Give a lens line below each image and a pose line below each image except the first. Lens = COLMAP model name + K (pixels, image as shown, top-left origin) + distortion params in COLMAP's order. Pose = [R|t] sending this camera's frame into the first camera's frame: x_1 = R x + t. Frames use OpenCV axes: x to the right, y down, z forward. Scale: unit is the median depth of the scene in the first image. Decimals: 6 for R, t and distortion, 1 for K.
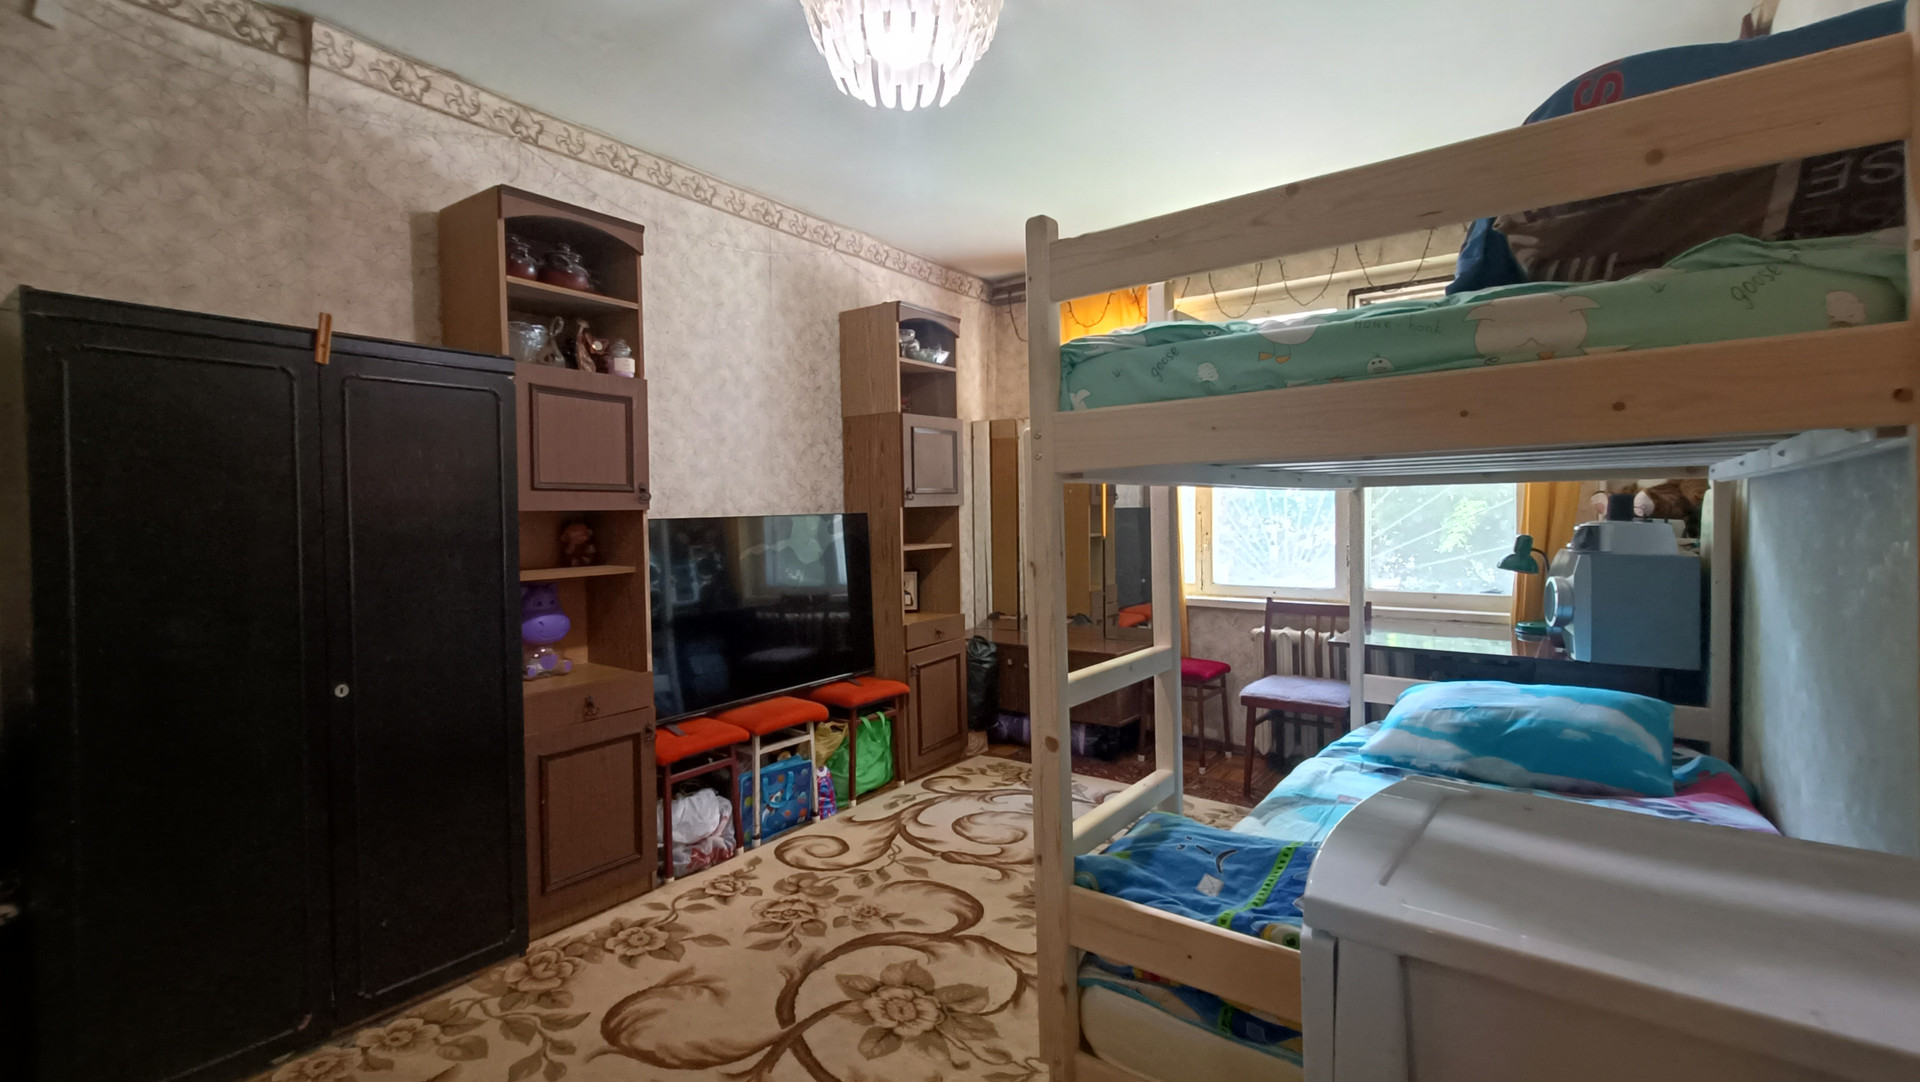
lens RADIAL K [[871.9, 0, 951.2], [0, 871.9, 532.8], [0, 0, 1]] dist [0.013243, -0.000627]
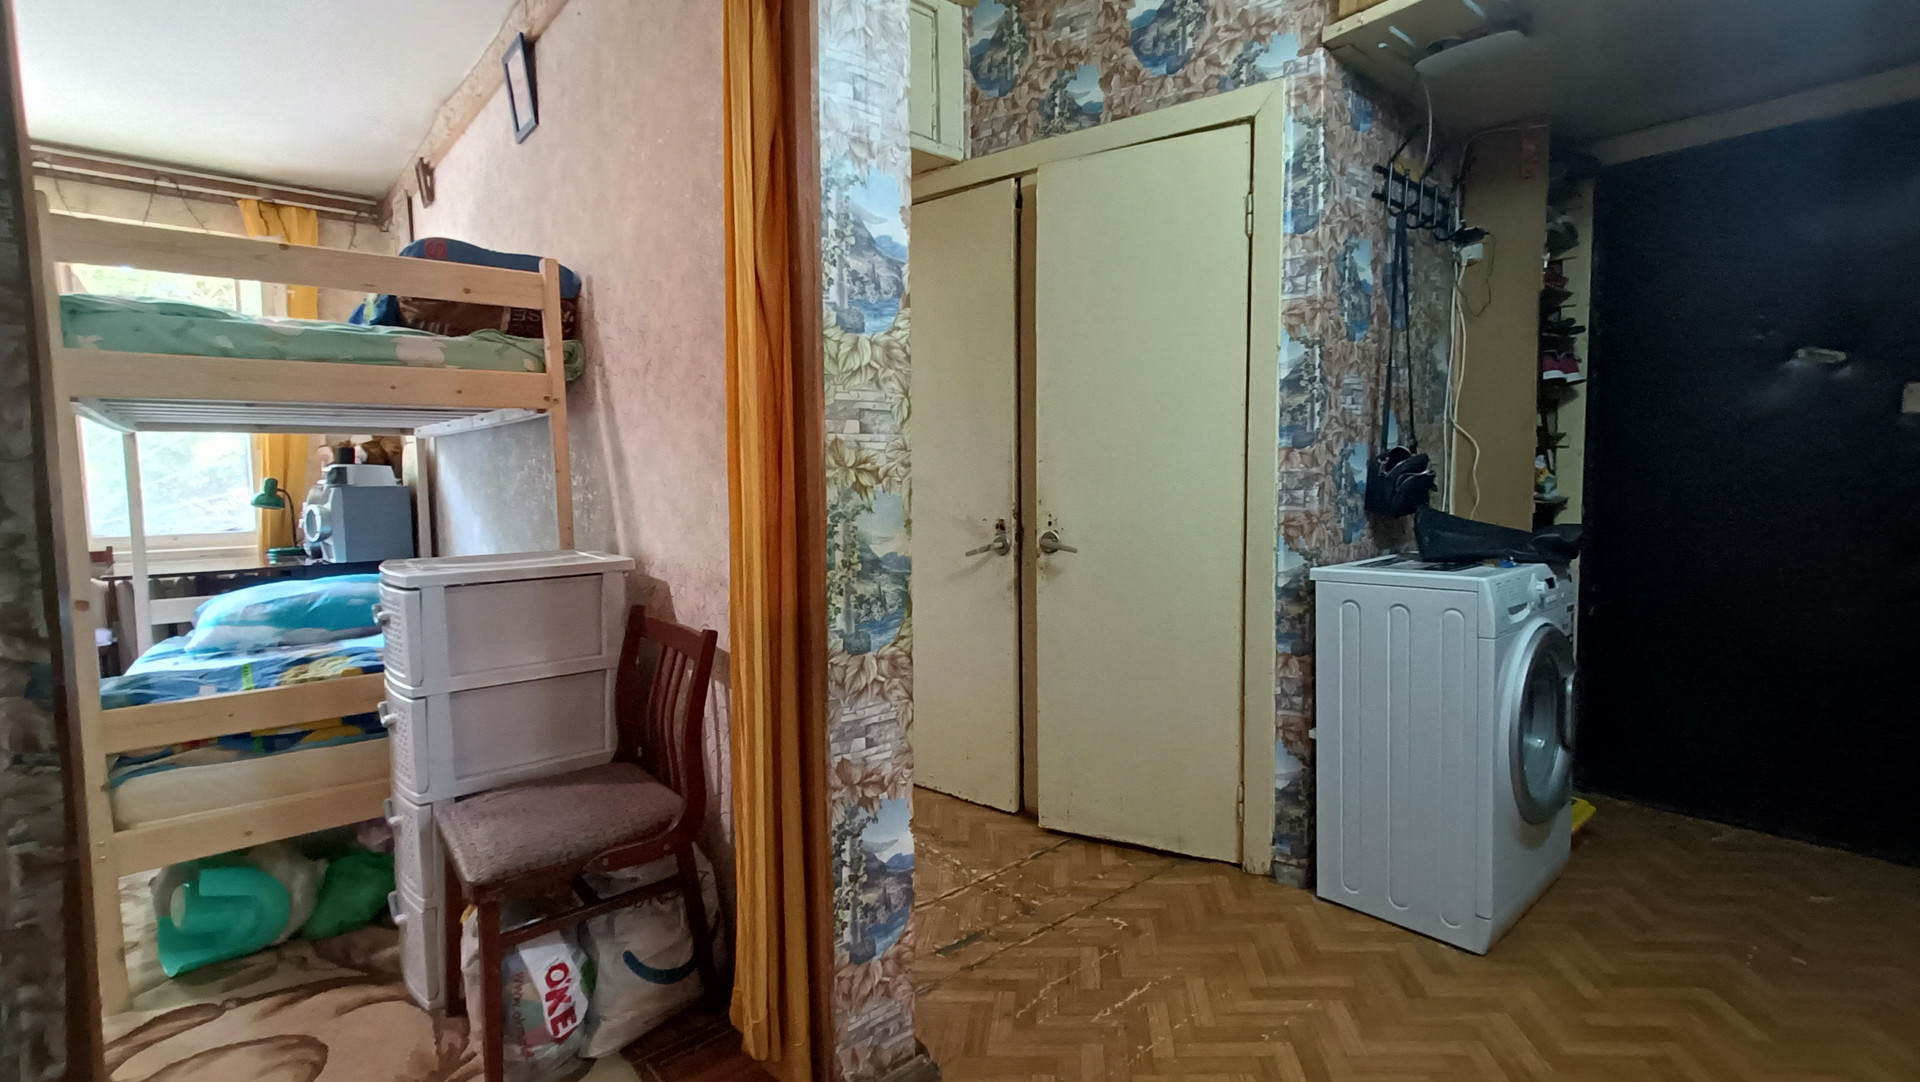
lens RADIAL K [[871.9, 0, 951.2], [0, 871.9, 532.8], [0, 0, 1]] dist [0.013243, -0.000627]
pose [[0.231507, -0.059114, 0.971036, -0.486011], [0.026809, 0.998161, 0.054374, 0.055575], [-0.972464, 0.013444, 0.232666, -0.325722]]
